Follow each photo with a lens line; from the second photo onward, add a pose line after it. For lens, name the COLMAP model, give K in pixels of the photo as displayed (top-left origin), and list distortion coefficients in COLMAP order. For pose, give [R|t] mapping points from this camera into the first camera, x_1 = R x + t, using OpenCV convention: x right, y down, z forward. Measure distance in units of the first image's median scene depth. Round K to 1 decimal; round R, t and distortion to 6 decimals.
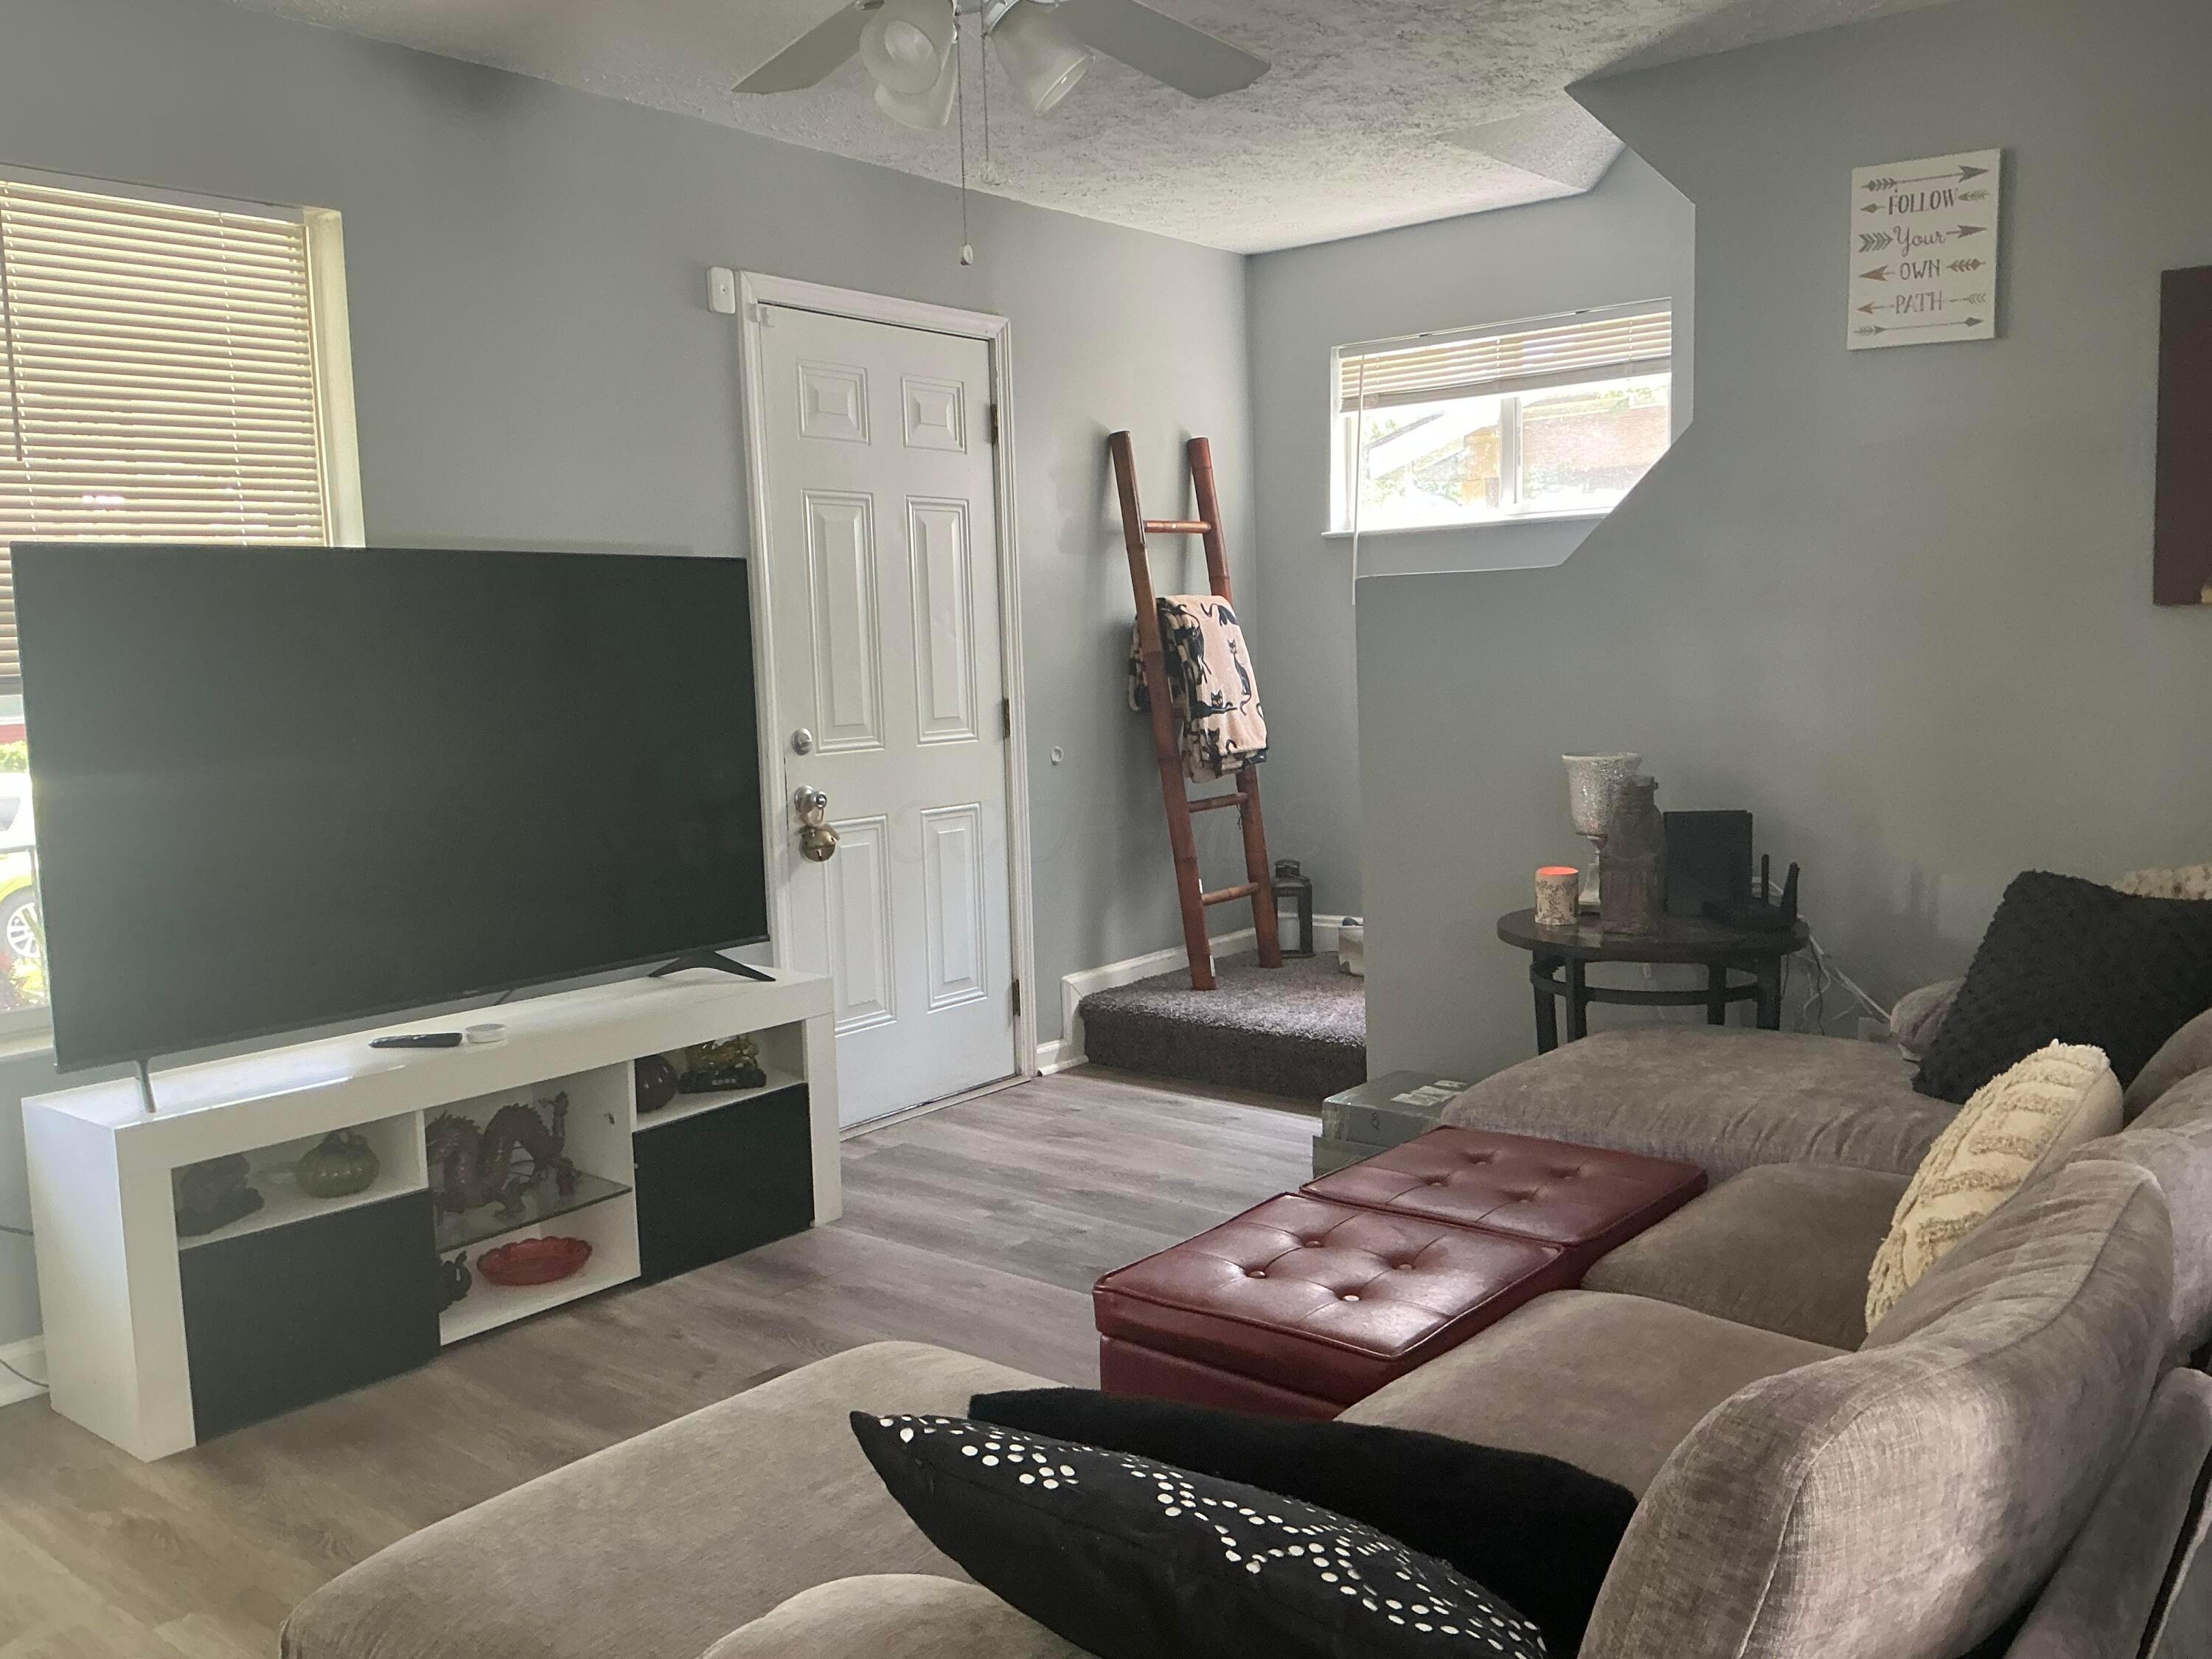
lens RADIAL K [[1837.1, 0, 1103.6], [0, 1837.1, 834.3], [0, 0, 1]] dist [0.150736, -0.325750]
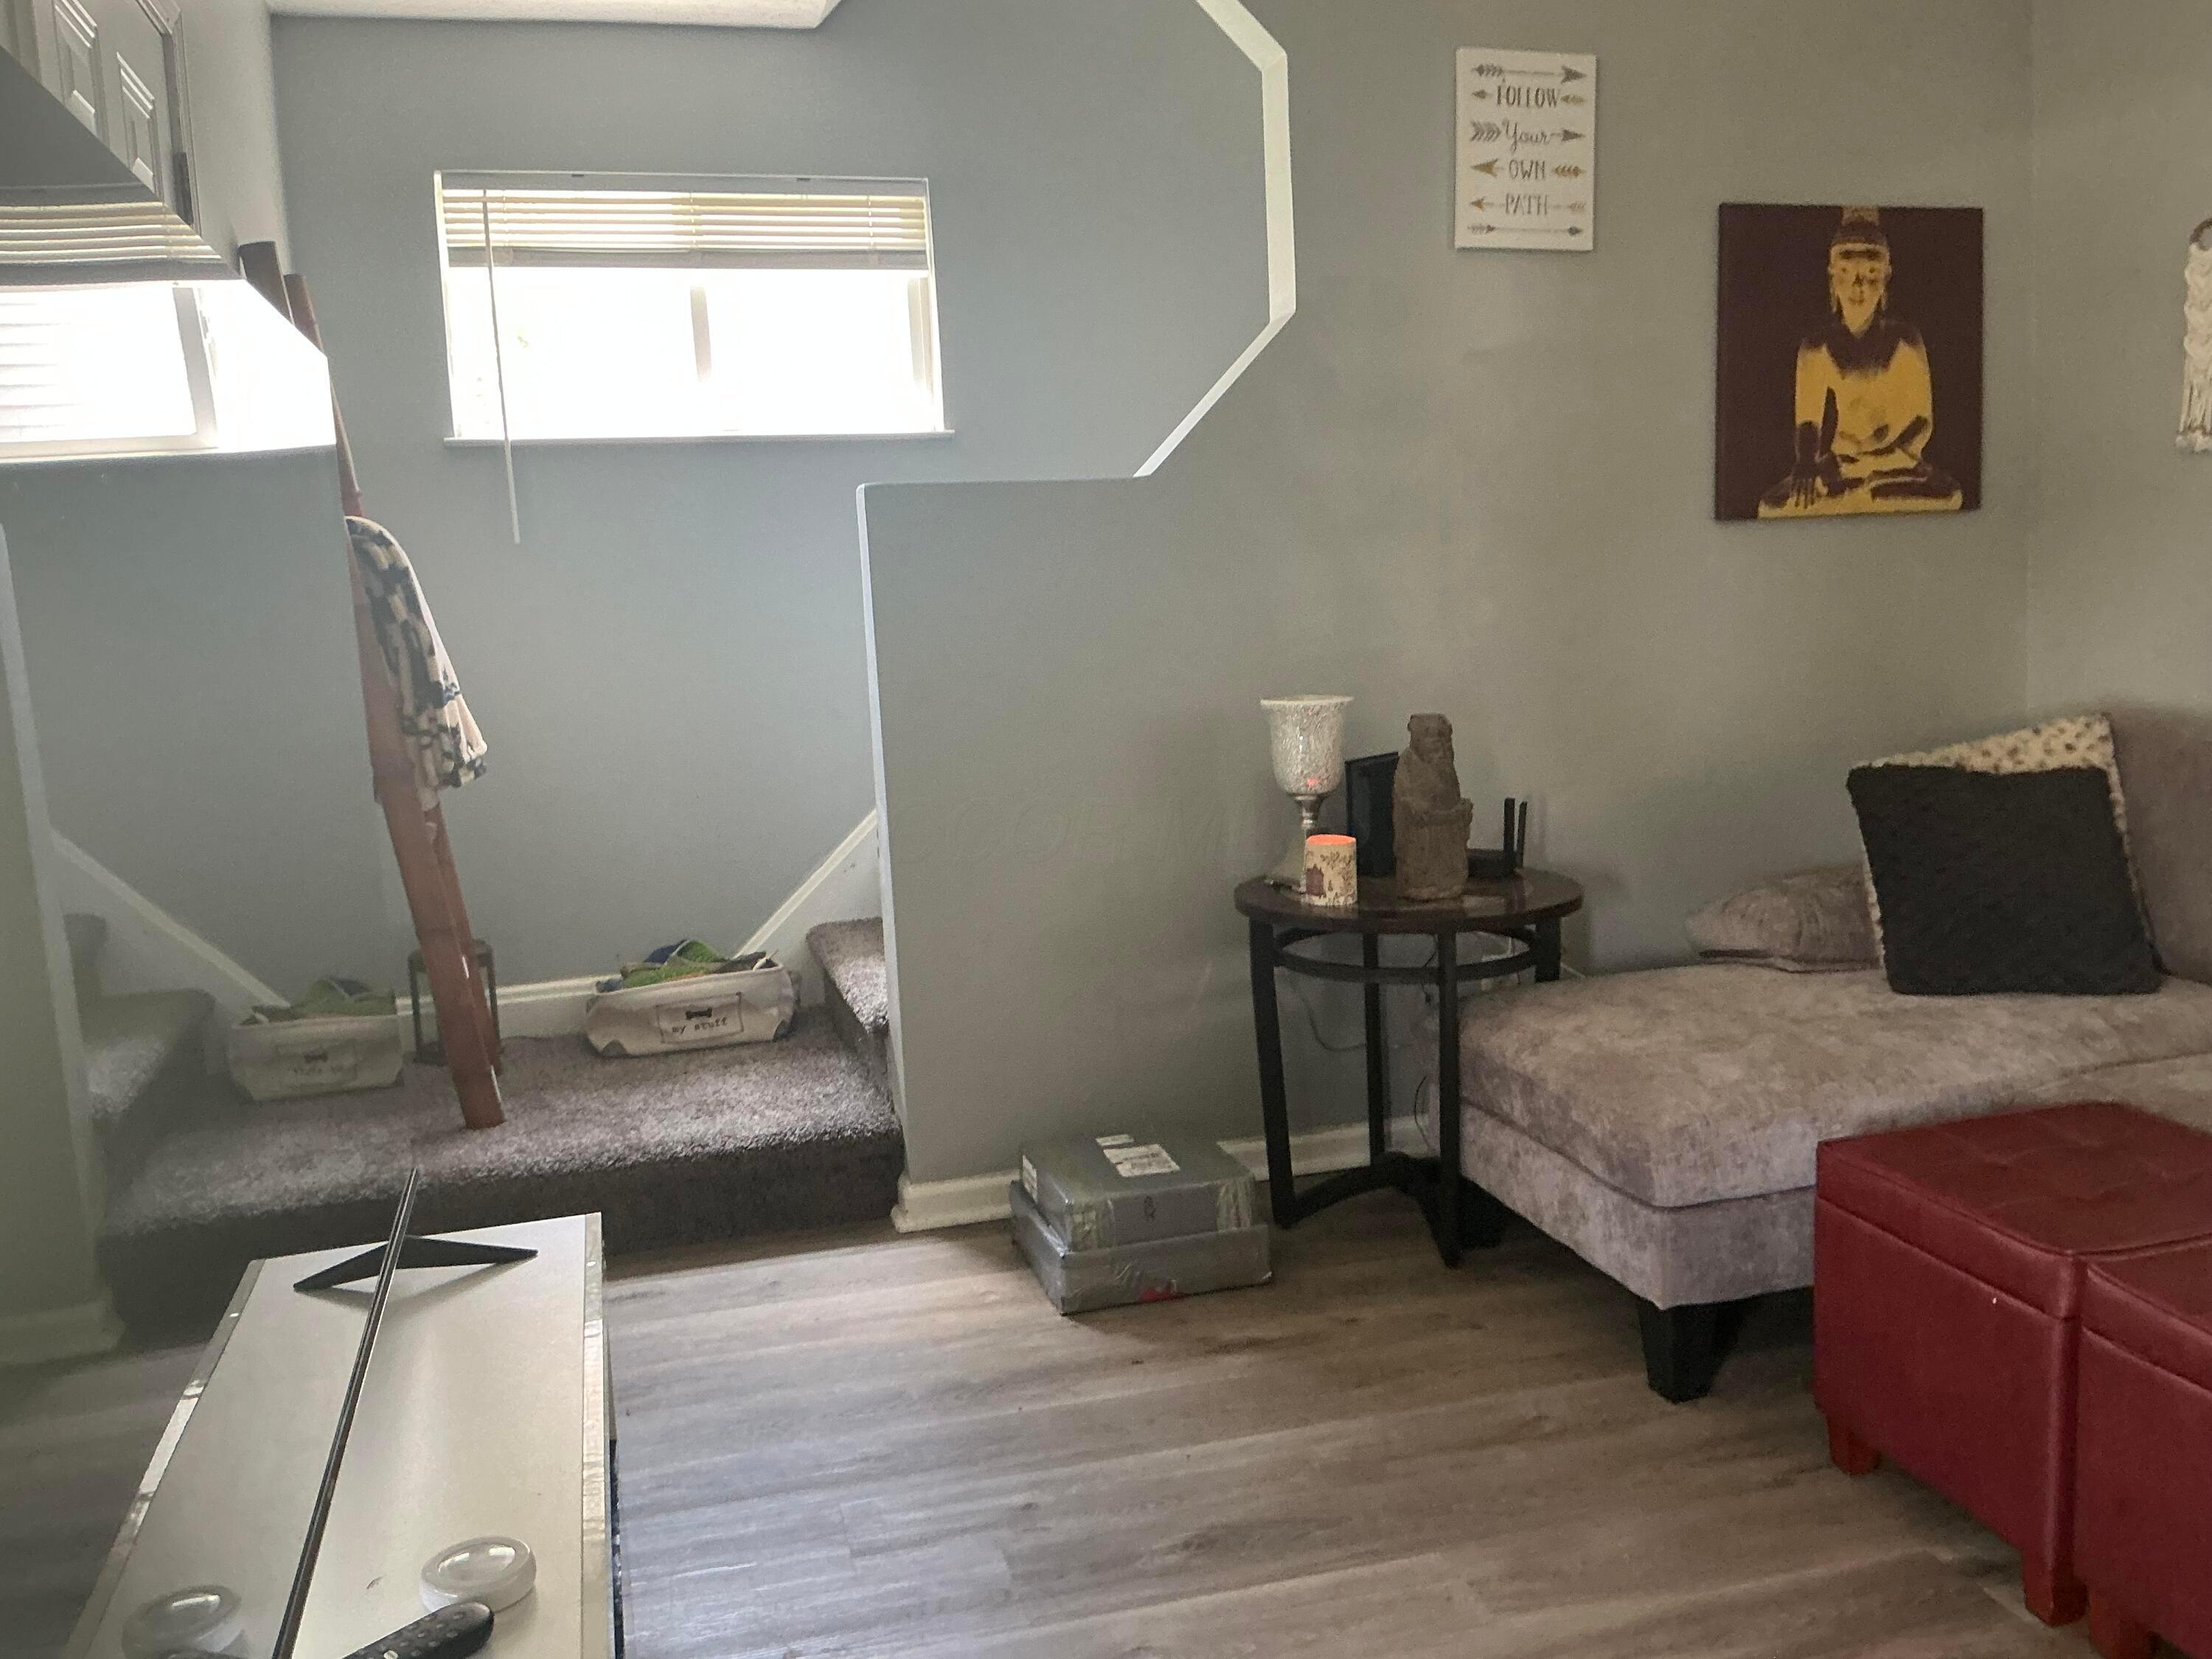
lens RADIAL K [[1849.0, 0, 1123.4], [0, 1849.0, 816.2], [0, 0, 1]] dist [0.132235, -0.282309]
pose [[0.584451, -0.098330, 0.805449, -0.374434], [0.114151, 0.992722, 0.038362, -0.025420], [-0.803359, 0.069522, 0.591423, 0.472369]]
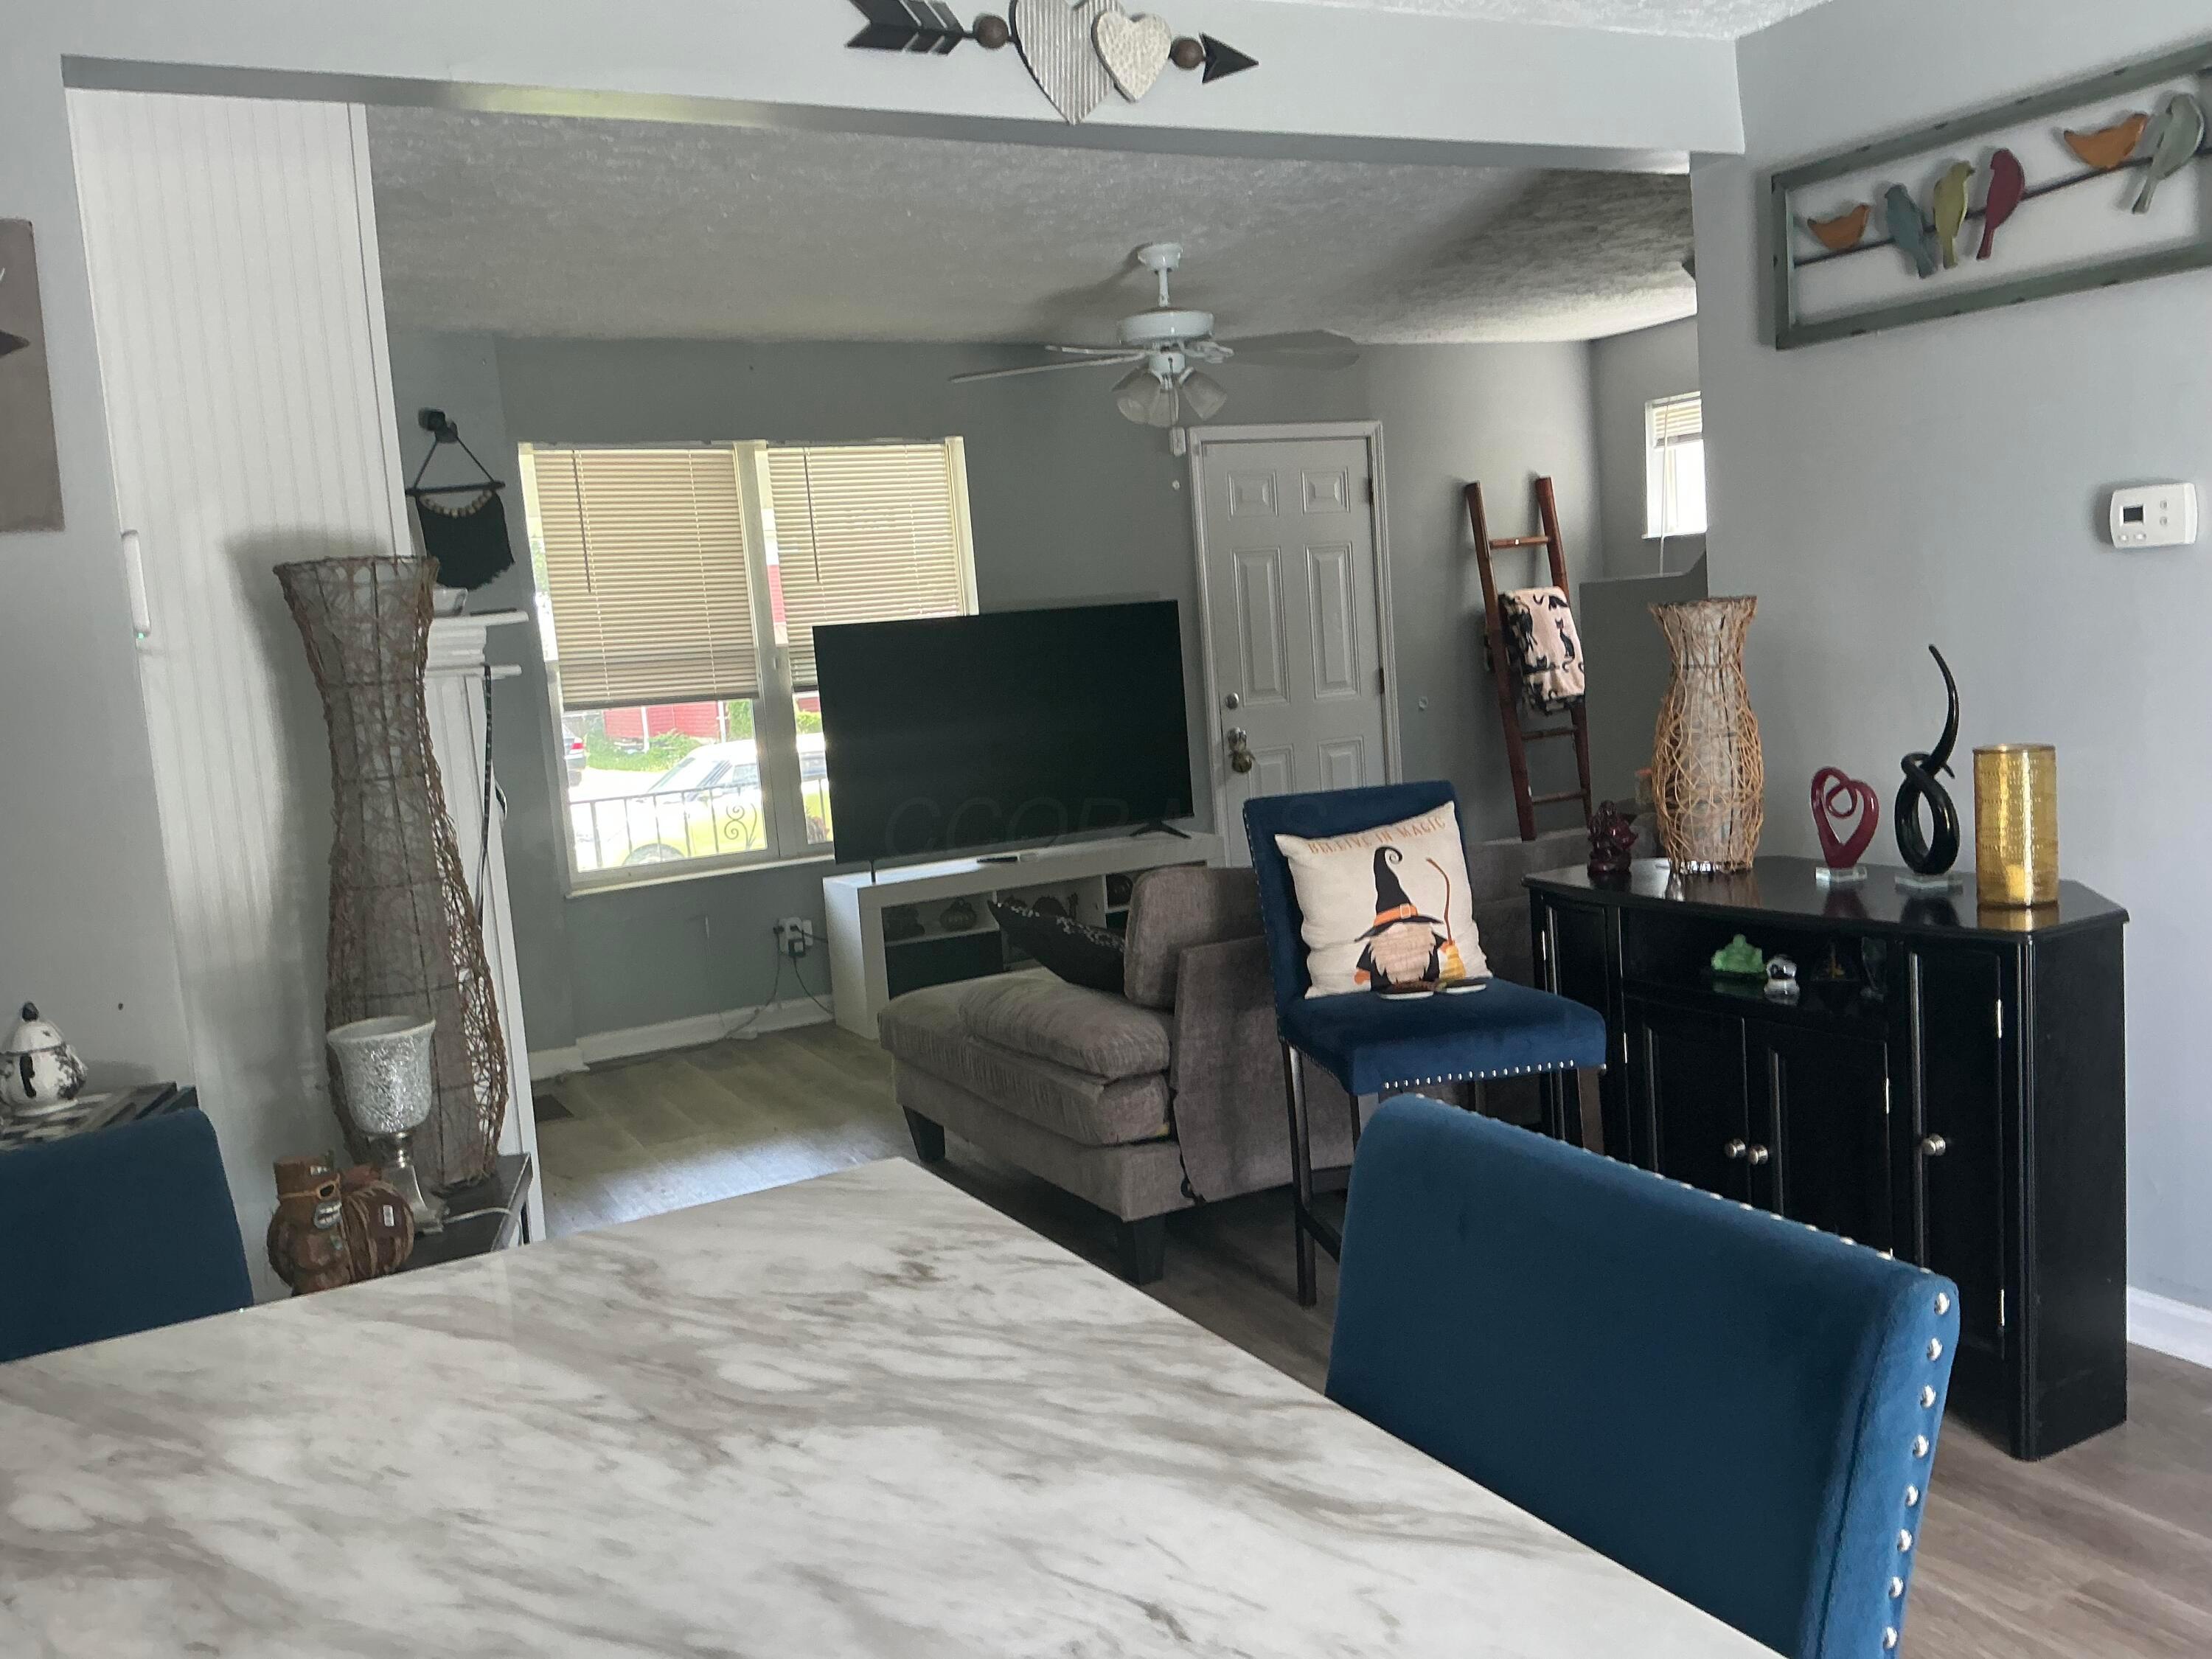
lens RADIAL K [[1837.1, 0, 1103.6], [0, 1837.1, 834.3], [0, 0, 1]] dist [0.150736, -0.325750]
pose [[0.916211, 0.004224, -0.400673, 0.369779], [0.008126, 0.999543, 0.029118, 0.019063], [0.400613, -0.029934, 0.915758, -0.533607]]
